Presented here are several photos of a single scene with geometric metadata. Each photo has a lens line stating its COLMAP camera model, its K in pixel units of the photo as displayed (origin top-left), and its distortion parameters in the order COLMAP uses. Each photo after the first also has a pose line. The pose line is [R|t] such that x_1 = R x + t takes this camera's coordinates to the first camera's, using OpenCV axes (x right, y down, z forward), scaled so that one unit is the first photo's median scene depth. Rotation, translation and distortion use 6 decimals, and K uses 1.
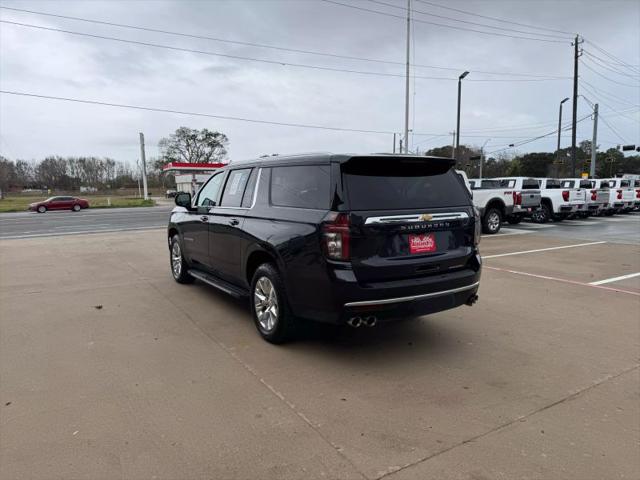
lens RADIAL K [[447.2, 0, 319.4], [0, 447.2, 240.9], [0, 0, 1]] dist [0.038422, -0.038551]
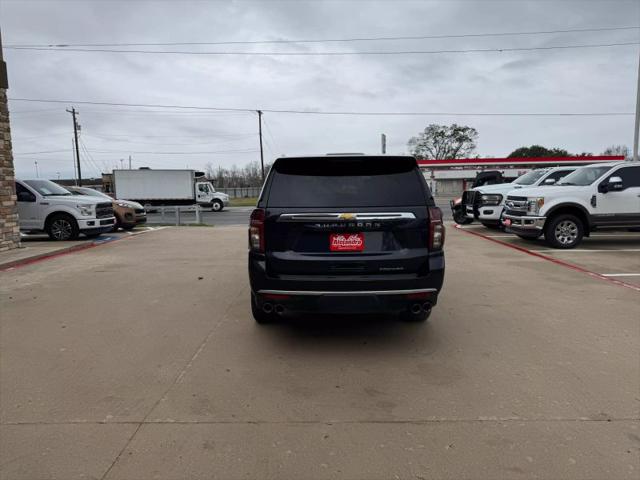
lens RADIAL K [[447.2, 0, 317.0], [0, 447.2, 235.4], [0, 0, 1]] dist [0.038422, -0.038551]
pose [[0.847875, 0.052380, -0.527602, 0.520076], [-0.054117, 0.998461, 0.012160, -0.013145], [0.527426, 0.018242, 0.849405, 0.079839]]
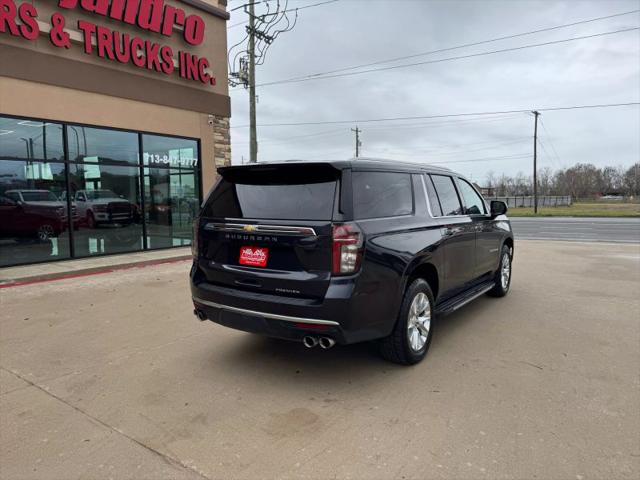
lens RADIAL K [[447.2, 0, 317.4], [0, 447.2, 236.4], [0, 0, 1]] dist [0.038422, -0.038551]
pose [[0.384733, 0.084628, -0.919140, 0.844299], [-0.106682, 0.993192, 0.046791, -0.069160], [0.916842, 0.080054, 0.391142, 0.556795]]
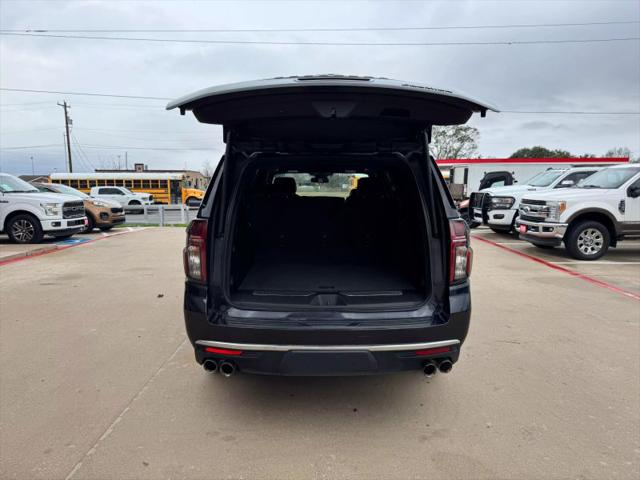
lens RADIAL K [[447.2, 0, 317.4], [0, 447.2, 243.9], [0, 0, 1]] dist [0.038422, -0.038551]
pose [[0.848779, 0.072940, -0.523692, 0.420448], [-0.065529, 0.997315, 0.032700, -0.041197], [0.524671, 0.006562, 0.851280, 0.304823]]
